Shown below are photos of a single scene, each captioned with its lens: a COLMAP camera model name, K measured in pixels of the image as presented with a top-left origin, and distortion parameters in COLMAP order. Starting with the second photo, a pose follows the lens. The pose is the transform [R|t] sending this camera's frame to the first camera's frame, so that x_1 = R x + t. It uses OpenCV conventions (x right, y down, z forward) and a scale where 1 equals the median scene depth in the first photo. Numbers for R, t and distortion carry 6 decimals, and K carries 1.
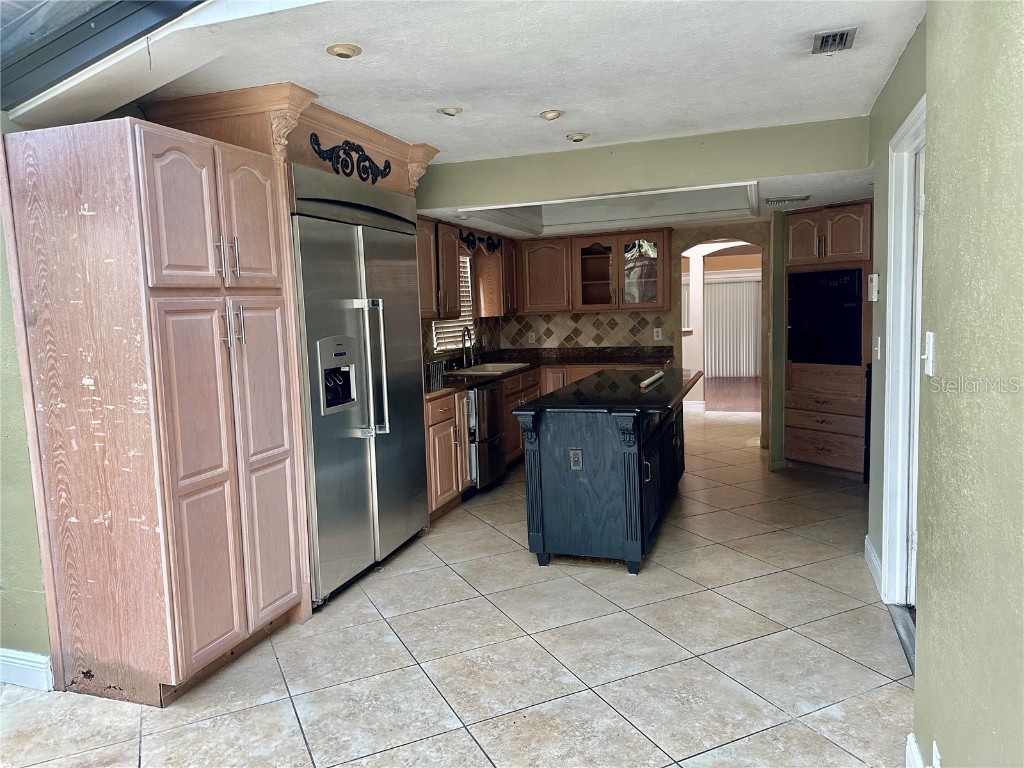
lens RADIAL K [[722.1, 0, 512.0], [0, 722.1, 384.0], [0, 0, 1]] dist [0.007070, -0.002369]
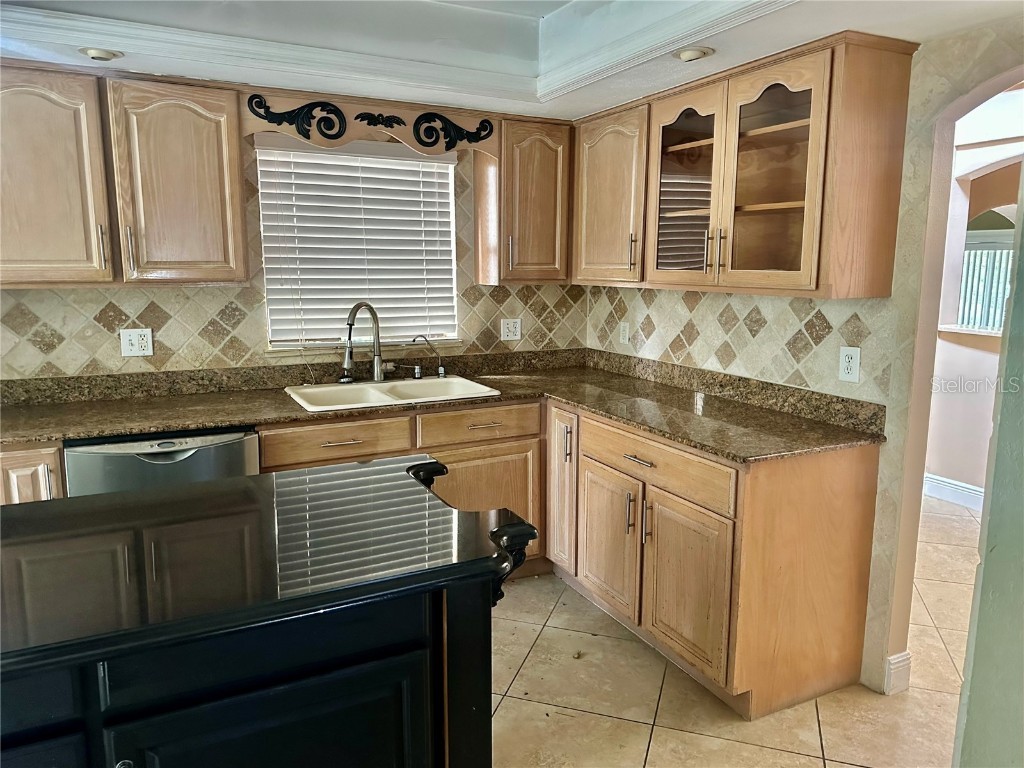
lens RADIAL K [[718.4, 0, 513.2], [0, 718.4, 379.9], [0, 0, 1]] dist [-0.002488, 0.001092]
pose [[0.726656, 0.151739, -0.670035, 0.310761], [-0.105899, 0.988386, 0.108986, -0.080152], [0.678791, -0.008239, 0.734286, 0.616446]]
